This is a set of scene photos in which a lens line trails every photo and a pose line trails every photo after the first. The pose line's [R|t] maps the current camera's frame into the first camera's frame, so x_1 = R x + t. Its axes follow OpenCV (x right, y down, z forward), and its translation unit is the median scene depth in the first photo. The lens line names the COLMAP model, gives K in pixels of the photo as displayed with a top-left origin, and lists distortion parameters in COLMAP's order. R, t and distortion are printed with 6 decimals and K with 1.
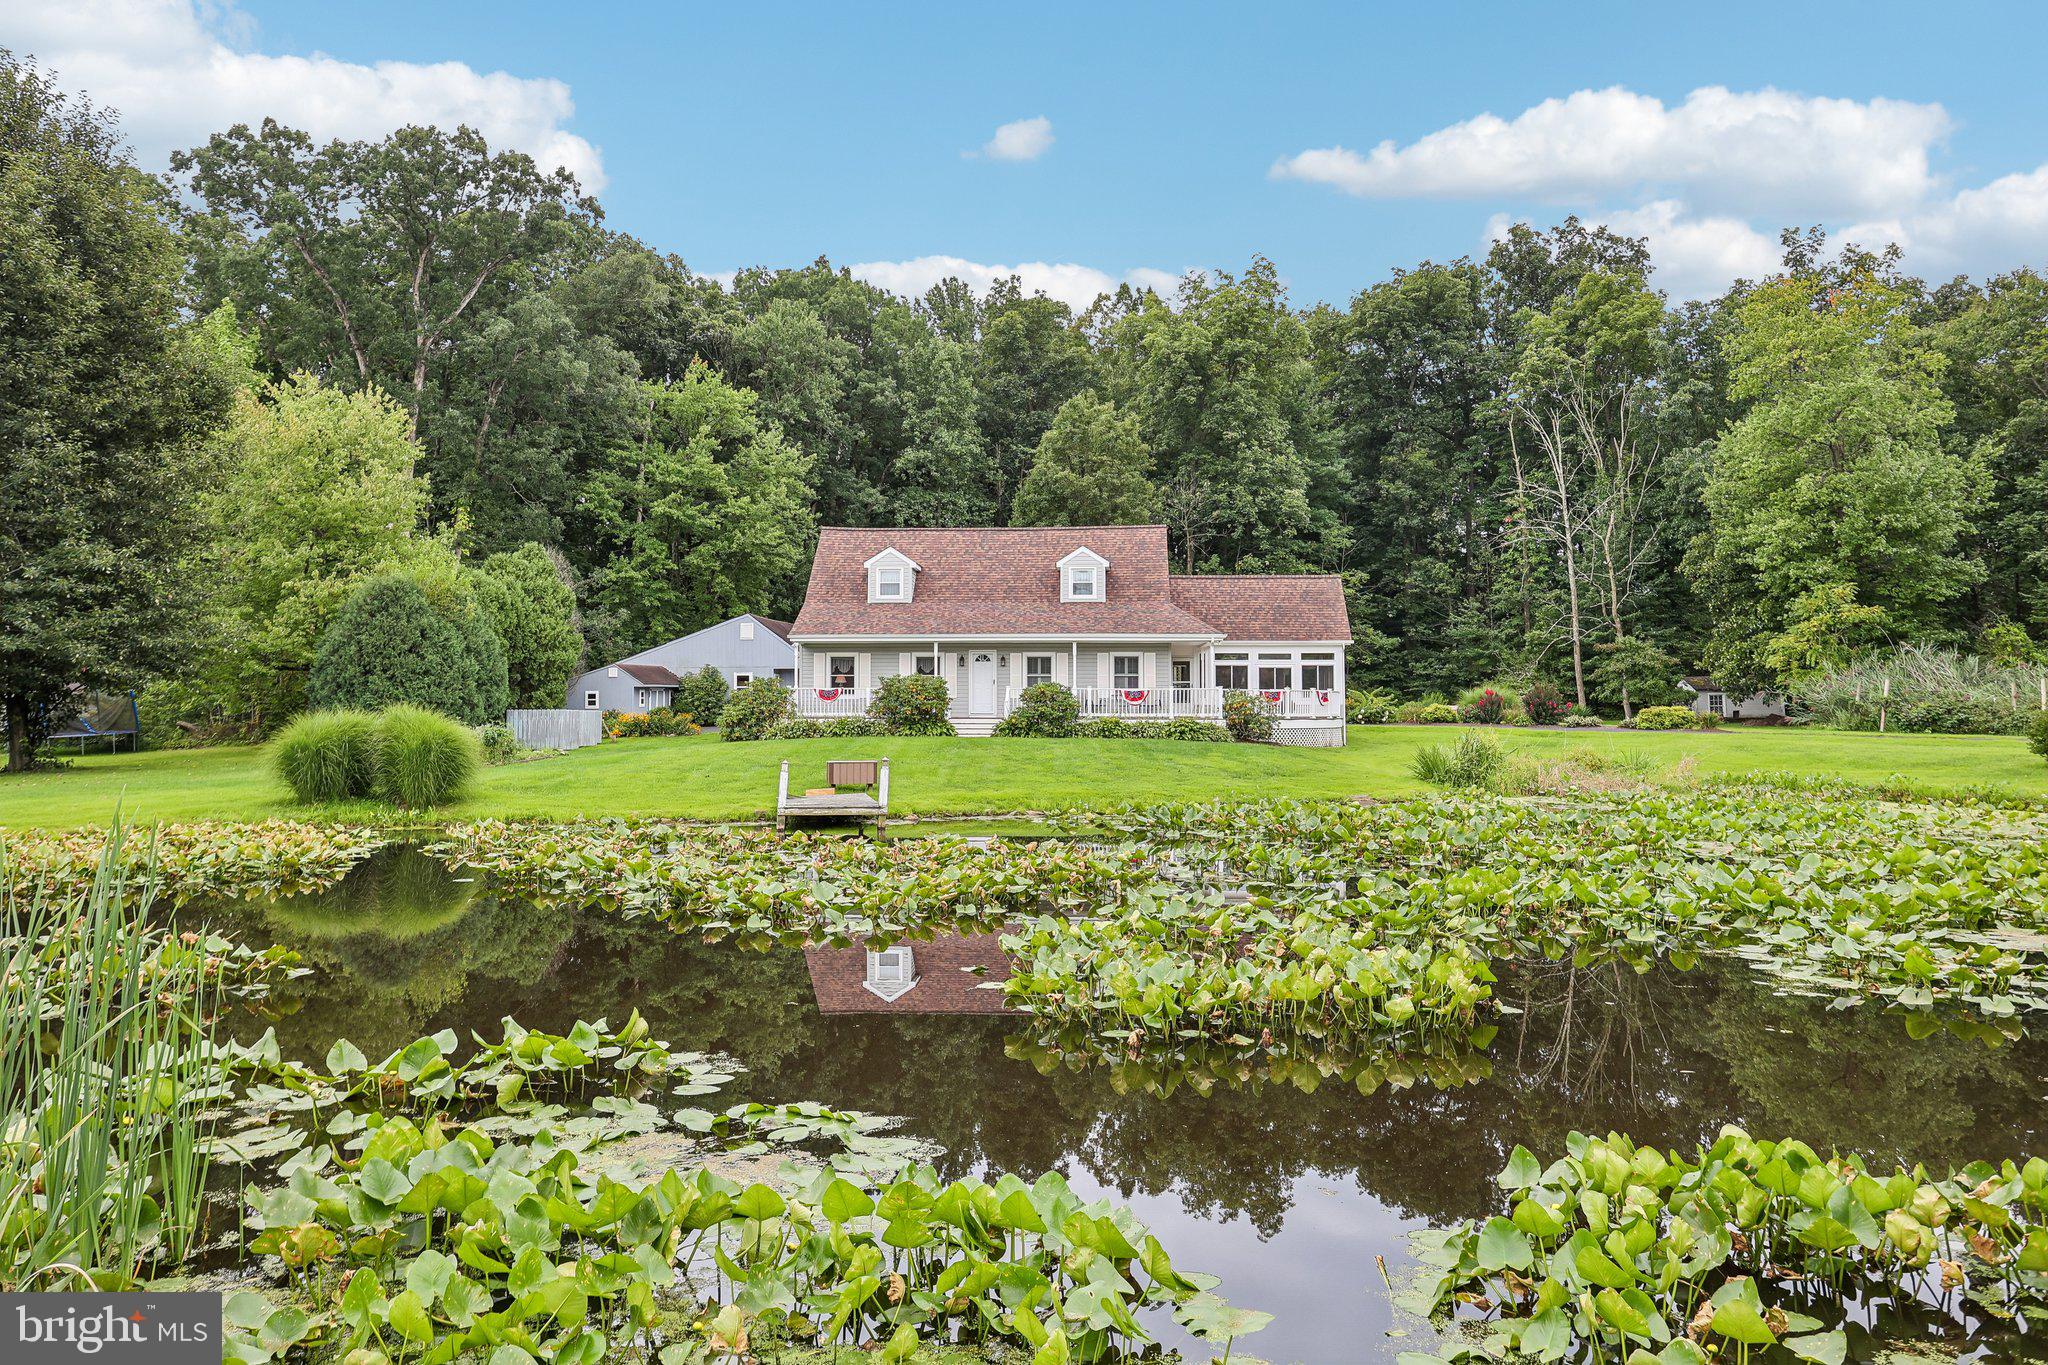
lens RADIAL K [[1536.2, 0, 1022.8], [0, 1536.2, 680.0], [0, 0, 1]] dist [0.013121, 0.000961]
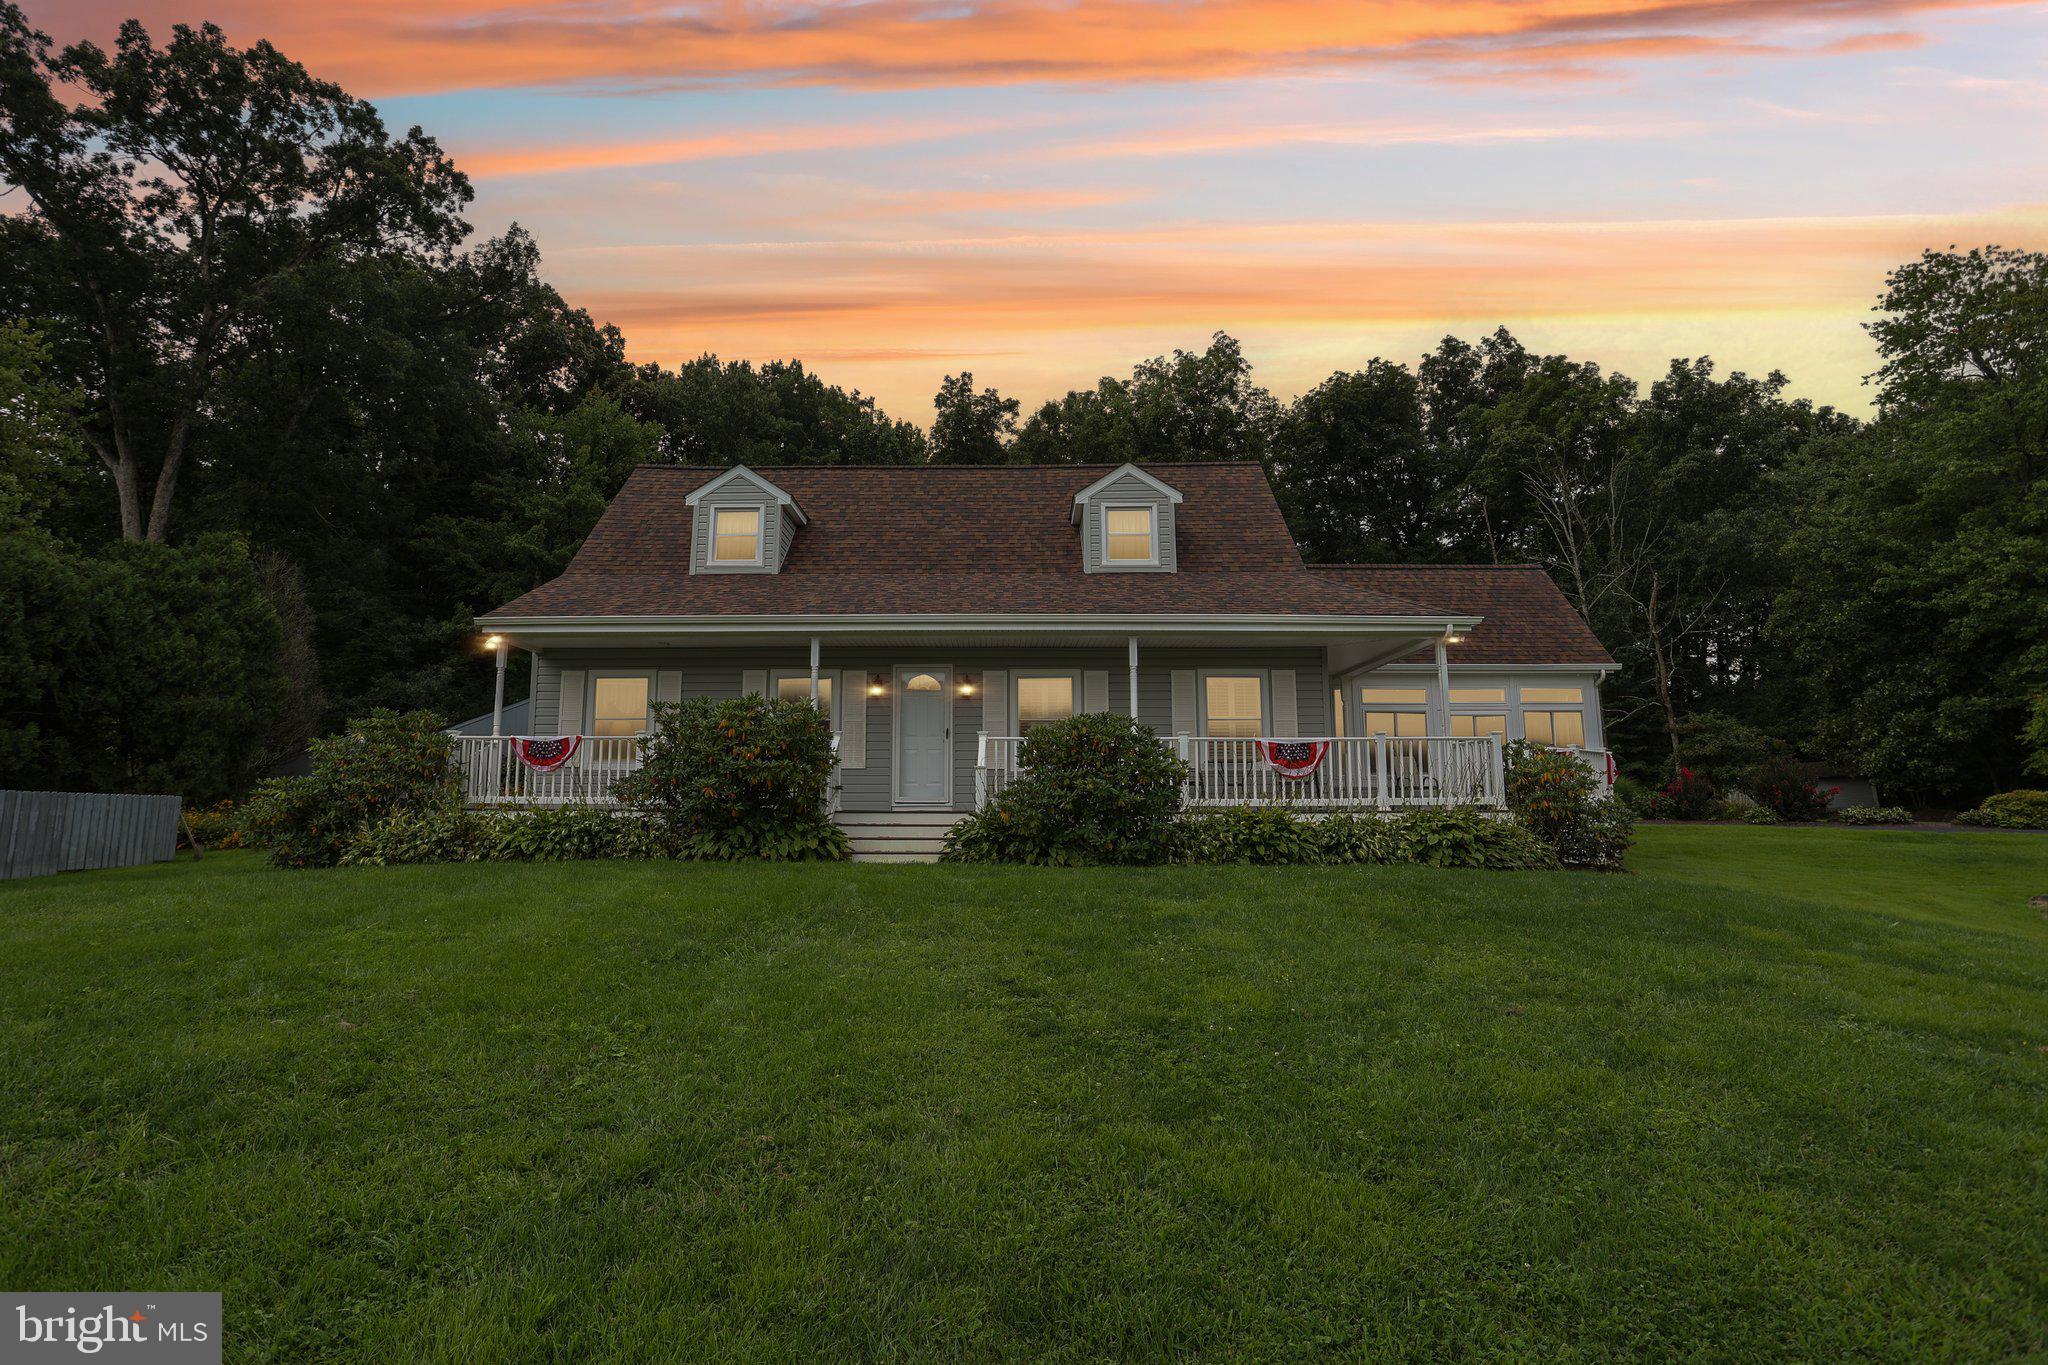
lens RADIAL K [[1002.7, 0, 1021.1], [0, 1002.7, 662.2], [0, 0, 1]] dist [-0.001643, 0.000667]
pose [[0.997941, 0.011328, 0.063137, -0.015586], [-0.003125, 0.991701, -0.128529, 0.018747], [-0.064069, 0.128067, 0.989694, 0.685975]]
